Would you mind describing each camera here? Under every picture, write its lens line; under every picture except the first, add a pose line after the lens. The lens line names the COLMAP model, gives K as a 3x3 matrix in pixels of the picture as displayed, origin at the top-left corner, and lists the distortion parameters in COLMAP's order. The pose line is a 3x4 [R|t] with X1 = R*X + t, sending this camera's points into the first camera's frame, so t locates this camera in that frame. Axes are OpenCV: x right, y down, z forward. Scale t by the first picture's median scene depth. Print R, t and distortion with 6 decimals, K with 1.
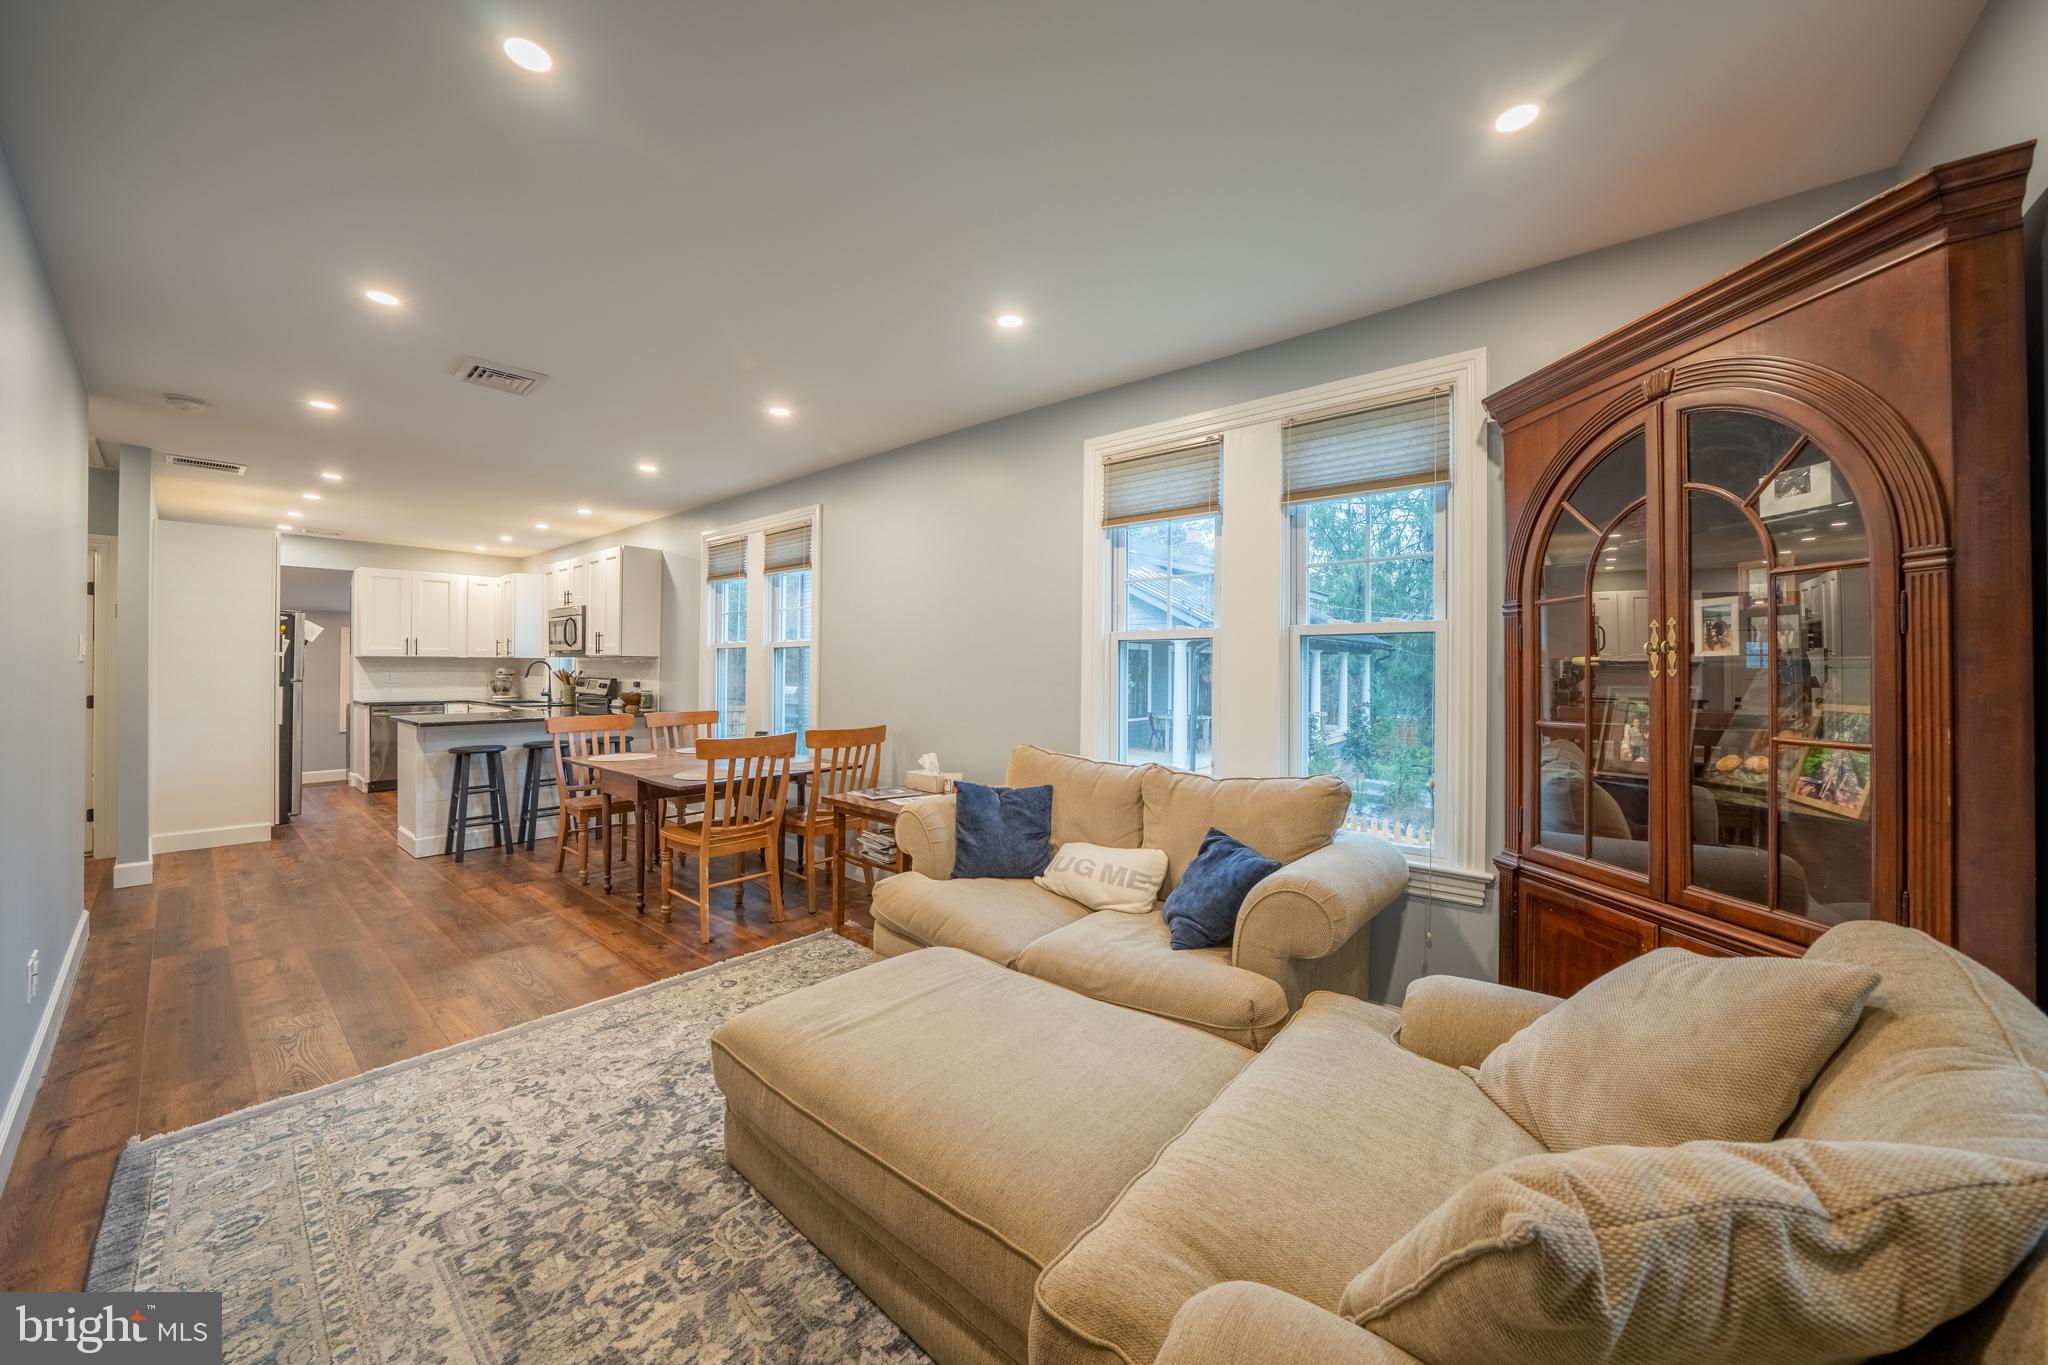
lens RADIAL K [[725.1, 0, 992.6], [0, 725.1, 667.6], [0, 0, 1]] dist [0.000581, 0.000365]
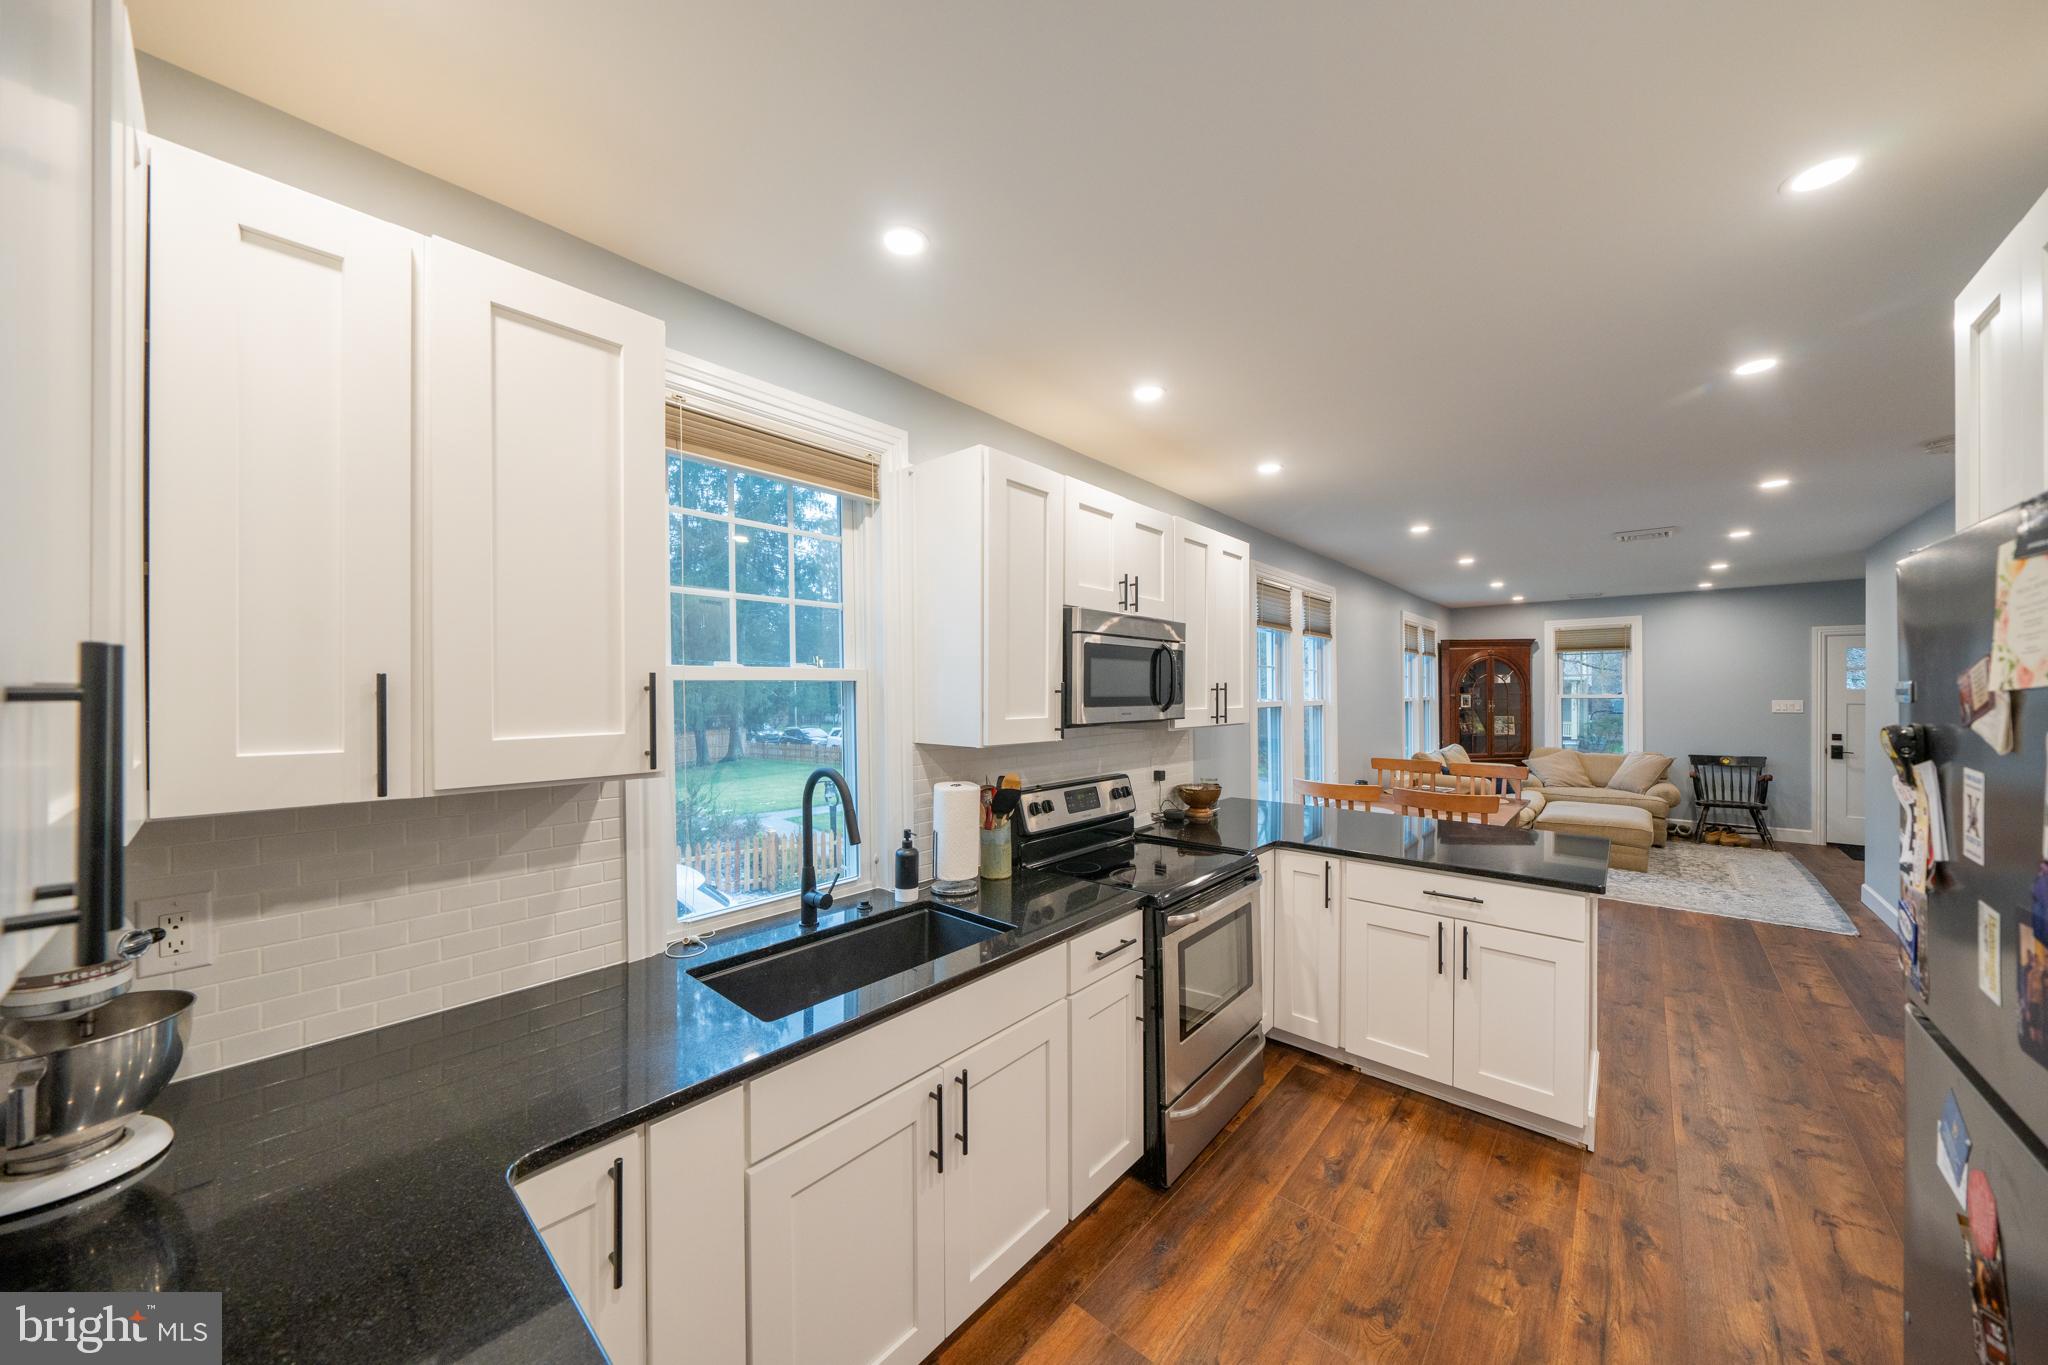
lens RADIAL K [[725.1, 0, 1022.9], [0, 725.1, 689.4], [0, 0, 1]] dist [0.000581, 0.000365]
pose [[-0.019792, -0.007458, 0.999776, -1.318999], [0.000091, 0.999972, 0.007461, -0.059132], [-0.999804, 0.000238, -0.019791, 1.419413]]
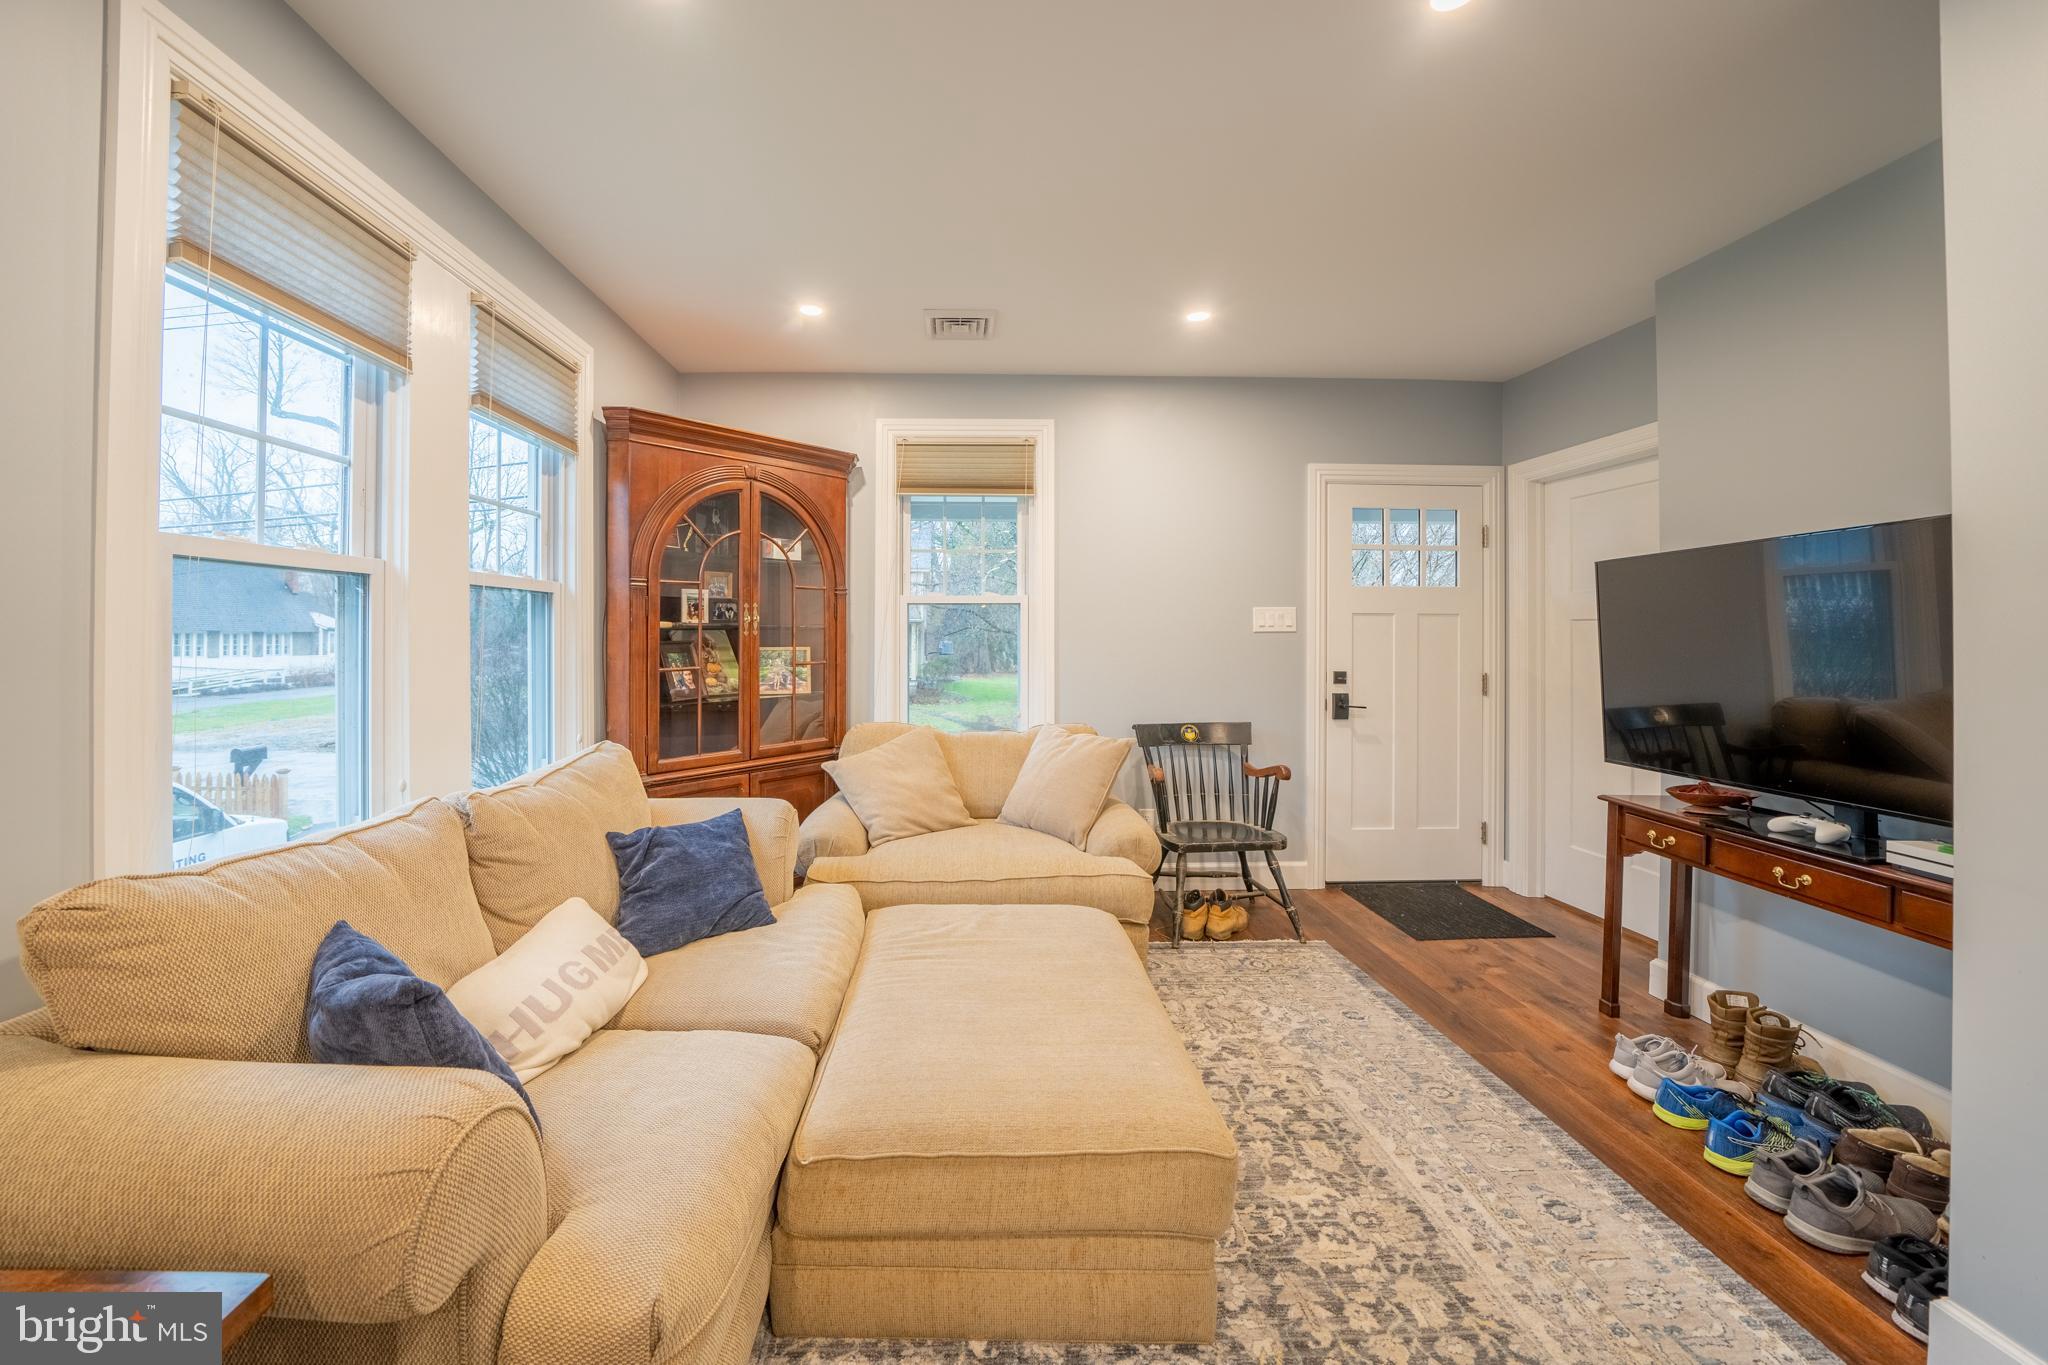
lens RADIAL K [[741.7, 0, 983.9], [0, 741.7, 630.7], [0, 0, 1]] dist [-0.021667, 0.000405]
pose [[-0.691687, -0.000516, 0.722198, -0.262603], [-0.007041, 0.999957, -0.006029, 0.003386], [-0.722164, -0.009255, -0.691660, 0.604388]]
